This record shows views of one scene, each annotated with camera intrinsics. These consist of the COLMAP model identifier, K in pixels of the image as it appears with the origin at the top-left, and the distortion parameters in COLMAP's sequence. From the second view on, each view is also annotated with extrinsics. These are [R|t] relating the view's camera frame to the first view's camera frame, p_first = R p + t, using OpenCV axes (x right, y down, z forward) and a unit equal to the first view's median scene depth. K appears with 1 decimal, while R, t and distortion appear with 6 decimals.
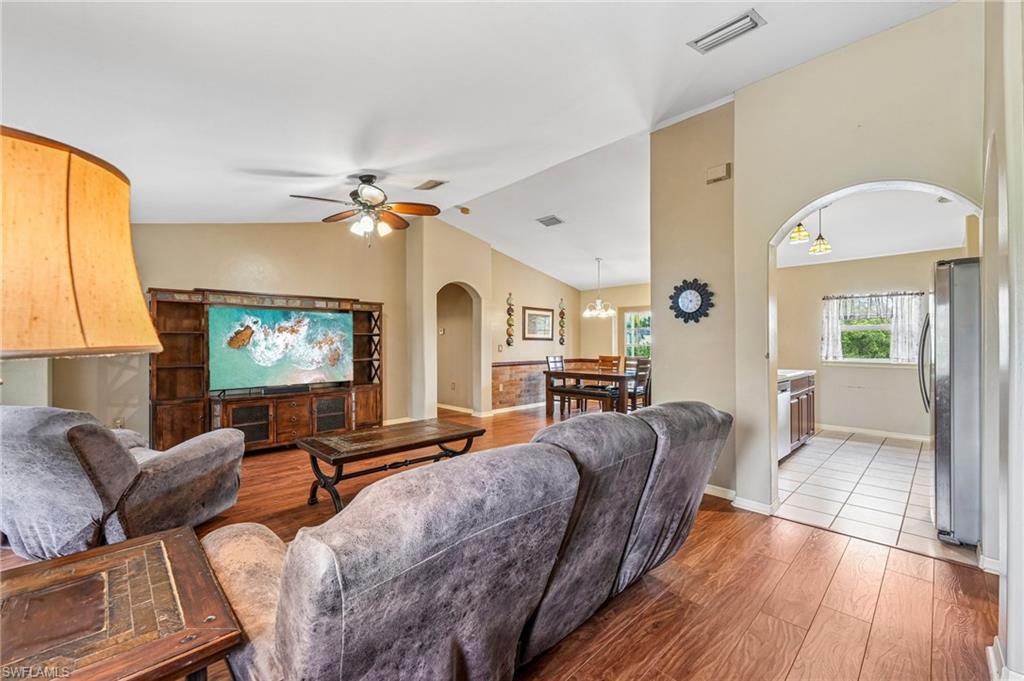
lens RADIAL K [[414.7, 0, 511.2], [0, 414.7, 341.9], [0, 0, 1]] dist [-0.001239, 0.000050]
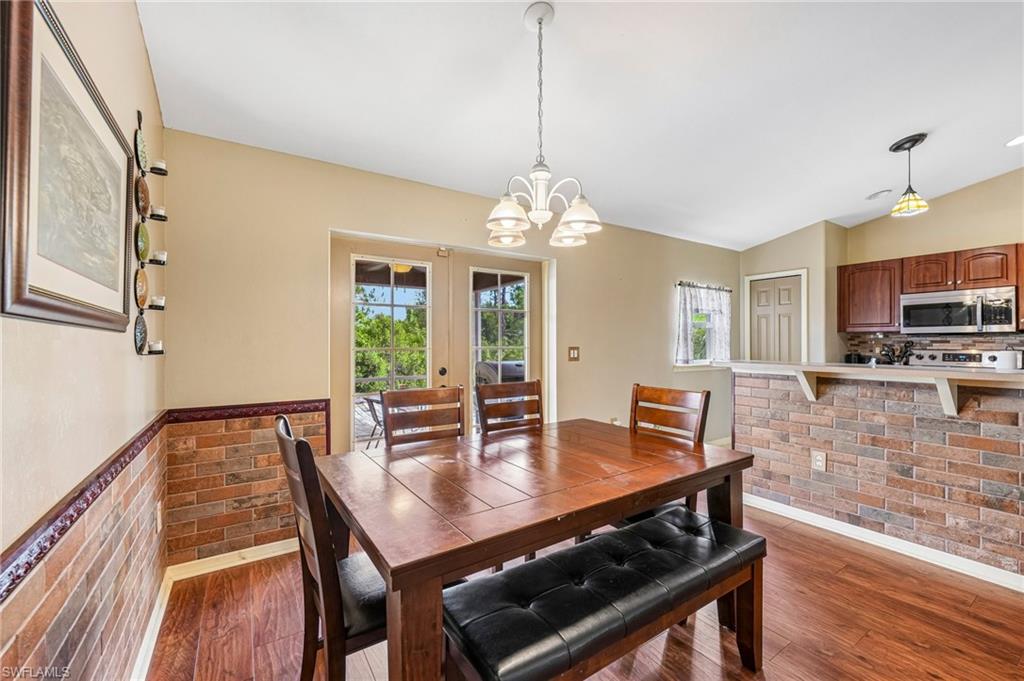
lens RADIAL K [[416.8, 0, 508.6], [0, 416.8, 341.7], [0, 0, 1]] dist [-0.001217, 0.000030]
pose [[0.185386, 0.001480, 0.982665, -0.053599], [0.000019, 0.999999, -0.001509, 0.002481], [-0.982666, 0.000298, 0.185386, 1.188411]]
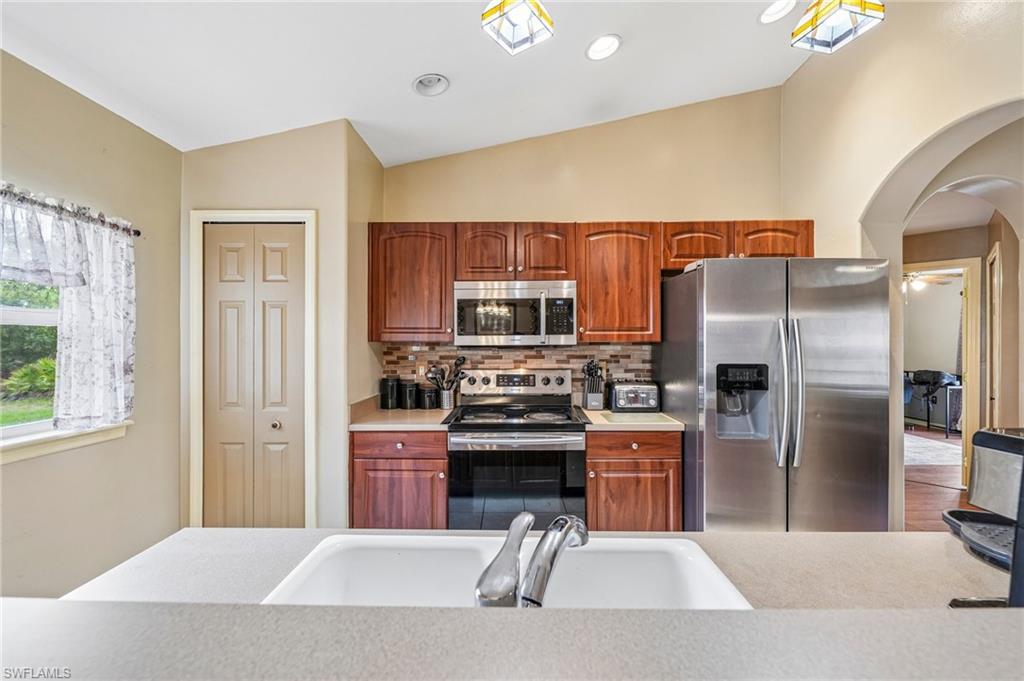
lens RADIAL K [[414.7, 0, 511.2], [0, 414.7, 341.9], [0, 0, 1]] dist [-0.001239, 0.000050]
pose [[-0.713932, 0.001703, 0.700213, 0.439492], [-0.000487, 0.999996, -0.002928, -0.015503], [-0.700215, -0.002432, -0.713928, 0.920198]]
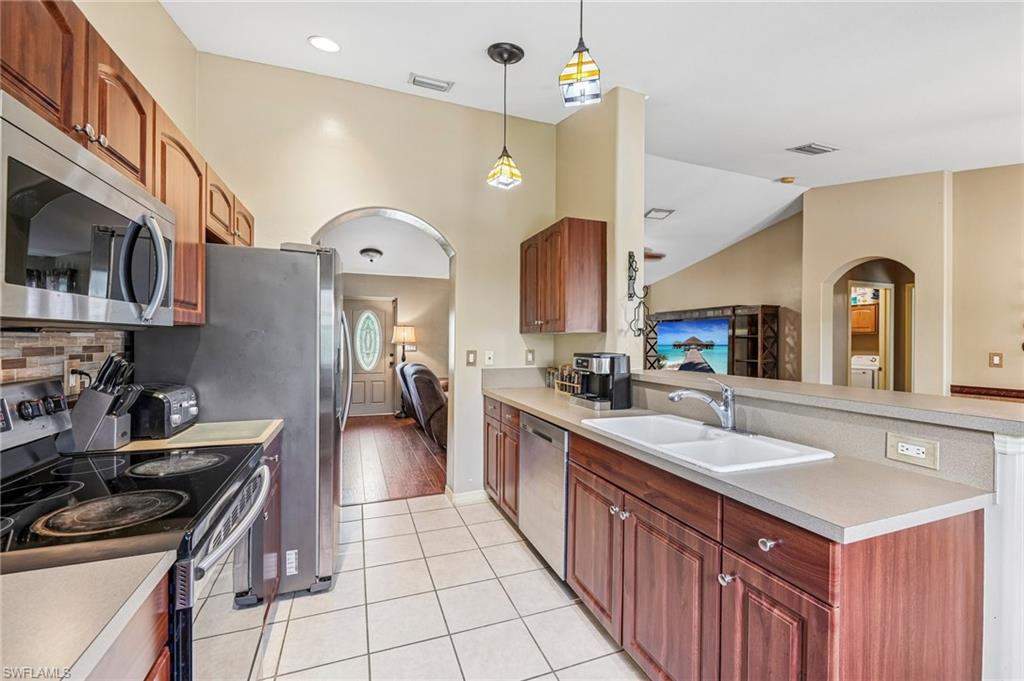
lens RADIAL K [[414.7, 0, 511.2], [0, 414.7, 341.9], [0, 0, 1]] dist [-0.001239, 0.000050]
pose [[-0.386817, 0.001999, -0.922155, 0.843830], [-0.004869, 0.999979, 0.004210, -0.006528], [0.922144, 0.006118, -0.386799, 0.838259]]
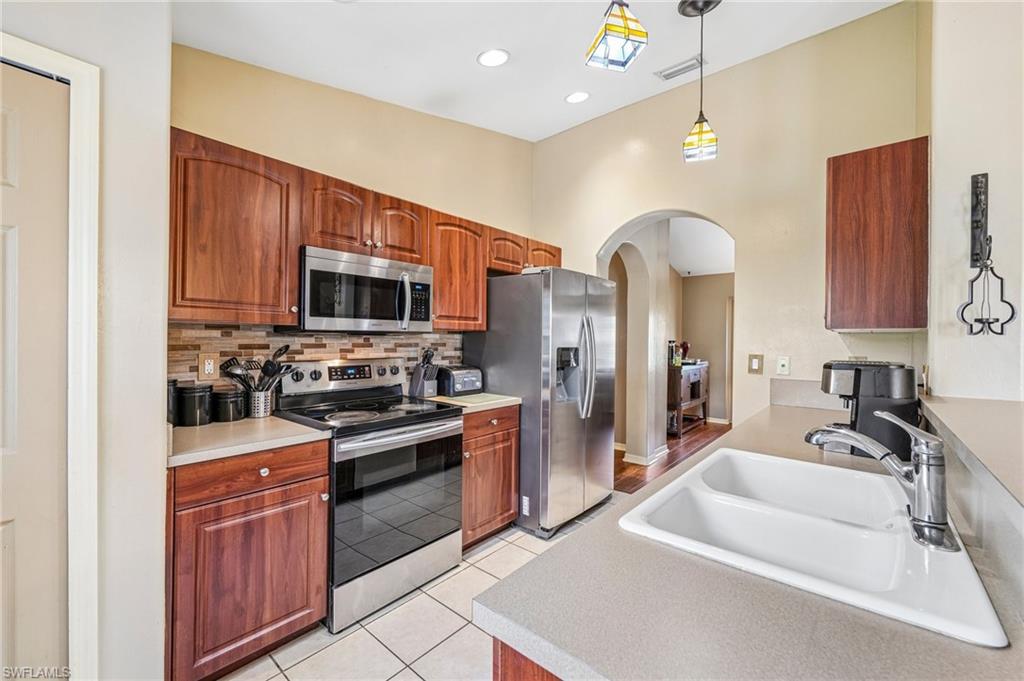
lens RADIAL K [[414.7, 0, 511.2], [0, 414.7, 341.9], [0, 0, 1]] dist [-0.001239, 0.000050]
pose [[-0.994274, -0.008724, -0.106499, 0.660082], [-0.009133, 0.999953, 0.003352, -0.005510], [0.106465, 0.004305, -0.994307, 1.000358]]
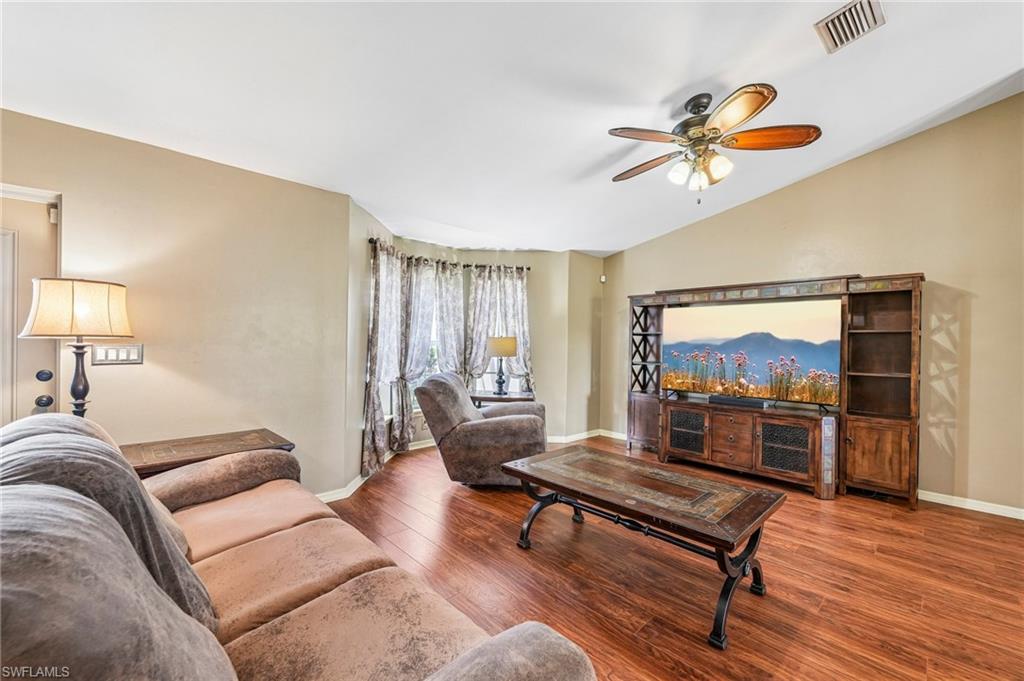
lens RADIAL K [[416.8, 0, 508.6], [0, 416.8, 341.7], [0, 0, 1]] dist [-0.001217, 0.000030]
pose [[0.000688, 0.006233, -0.999980, 0.236407], [-0.012963, 0.999897, 0.006223, -0.001053], [0.999916, 0.012959, 0.000769, 0.472984]]
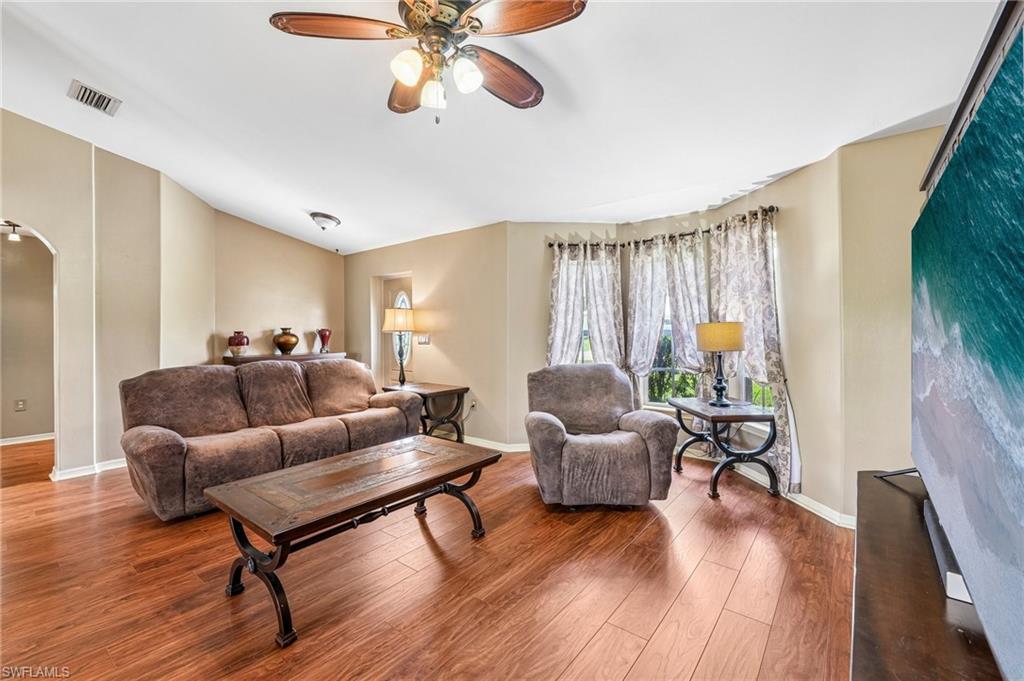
lens RADIAL K [[430.9, 0, 518.7], [0, 430.9, 327.1], [0, 0, 1]] dist [0.001592, 0.000354]
pose [[-0.989785, 0.009970, -0.142218, -0.242449], [0.011021, 0.999917, -0.006603, 0.001494], [0.142140, -0.008103, -0.989813, 1.012517]]
